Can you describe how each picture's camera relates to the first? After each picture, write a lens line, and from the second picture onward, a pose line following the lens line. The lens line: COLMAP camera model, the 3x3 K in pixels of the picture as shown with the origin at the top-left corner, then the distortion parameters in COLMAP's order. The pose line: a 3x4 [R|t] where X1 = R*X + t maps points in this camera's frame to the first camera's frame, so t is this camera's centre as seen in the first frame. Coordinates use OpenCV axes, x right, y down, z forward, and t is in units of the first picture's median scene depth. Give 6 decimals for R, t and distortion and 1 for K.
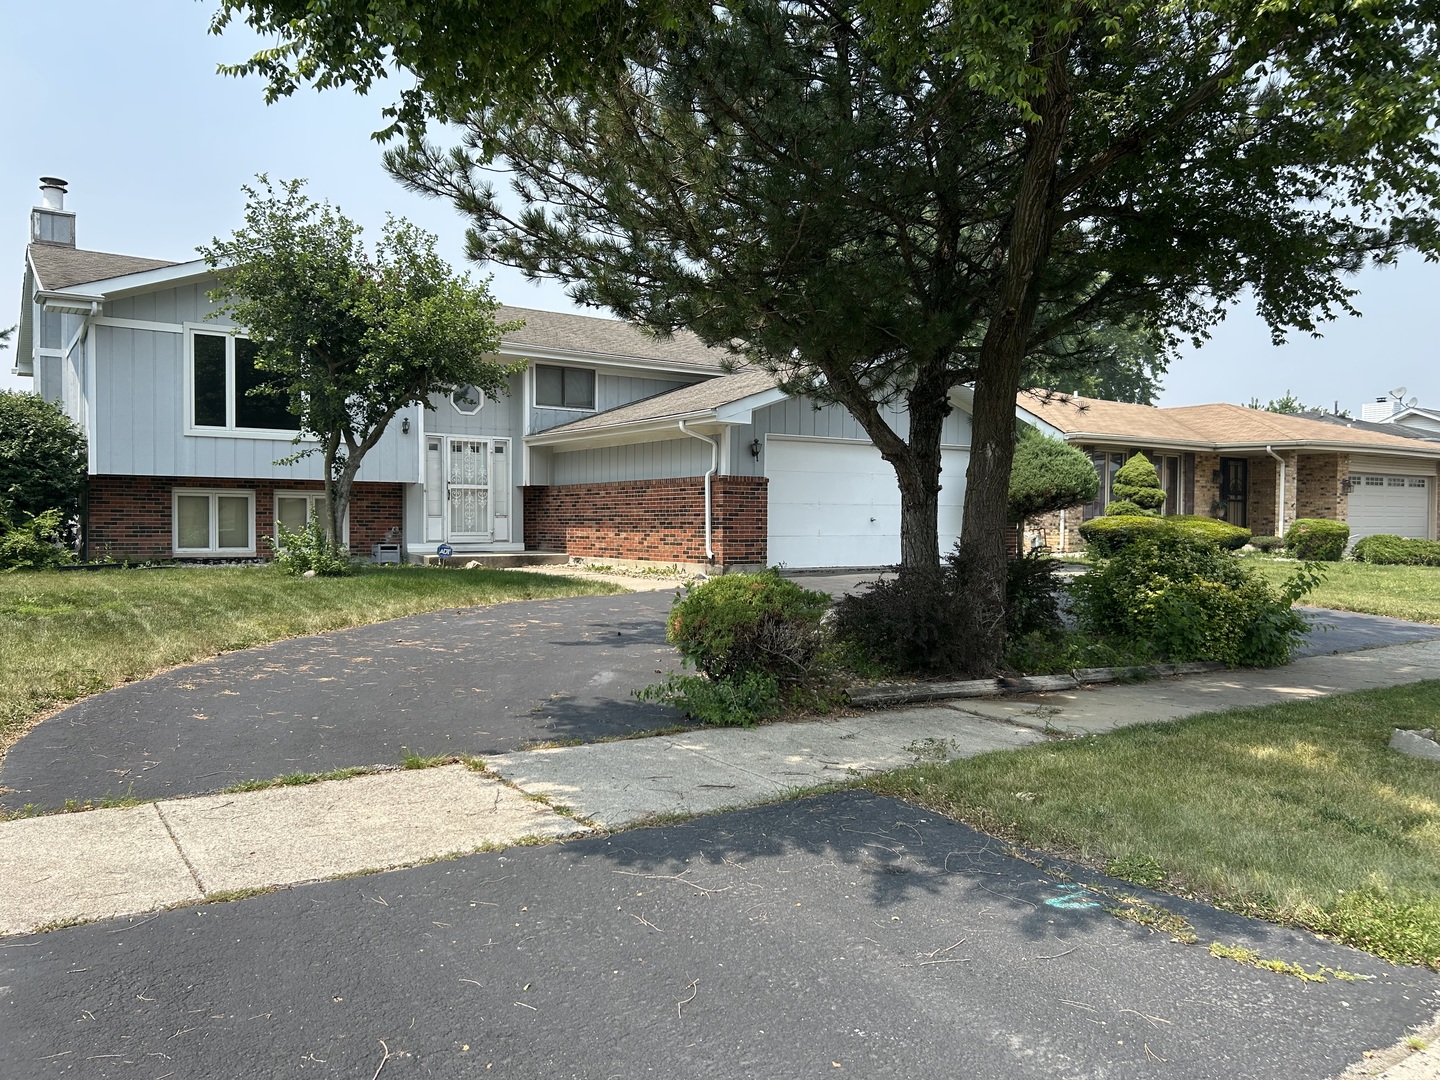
lens RADIAL K [[1092.7, 0, 724.6], [0, 1092.7, 537.8], [0, 0, 1]] dist [0.040247, -0.034991]
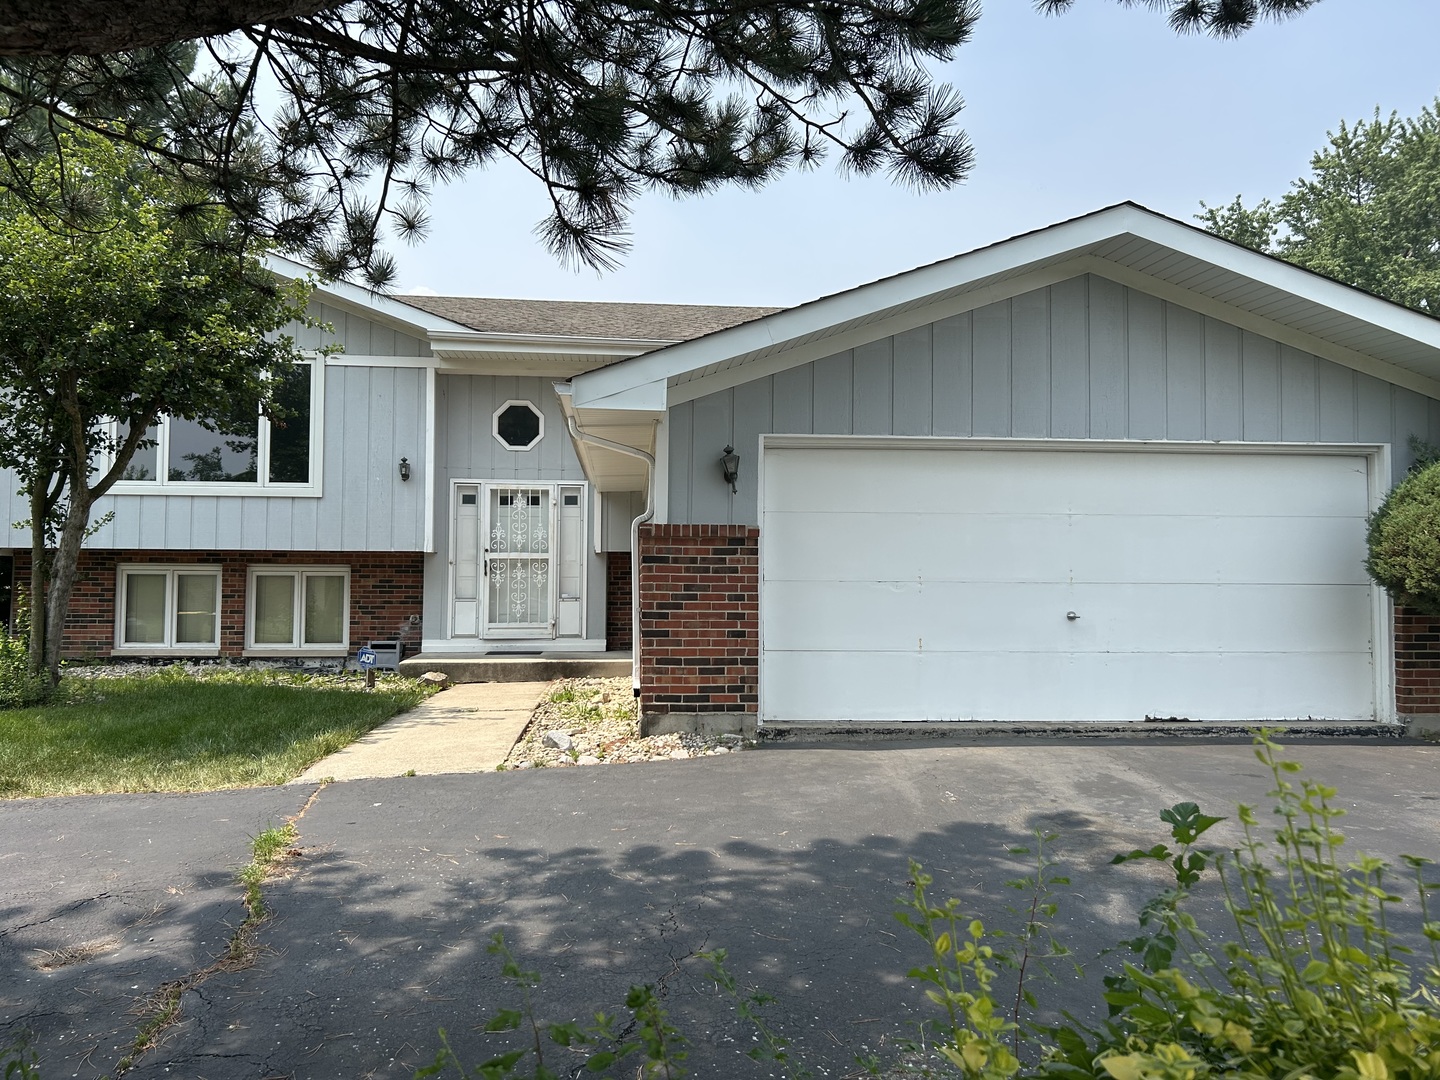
lens RADIAL K [[1092.7, 0, 713.9], [0, 1092.7, 543.4], [0, 0, 1]] dist [0.040247, -0.034991]
pose [[0.874935, -0.020886, -0.483791, 0.212323], [-0.006894, 0.998431, -0.055570, -0.018556], [0.484192, 0.051956, 0.873418, 0.495744]]
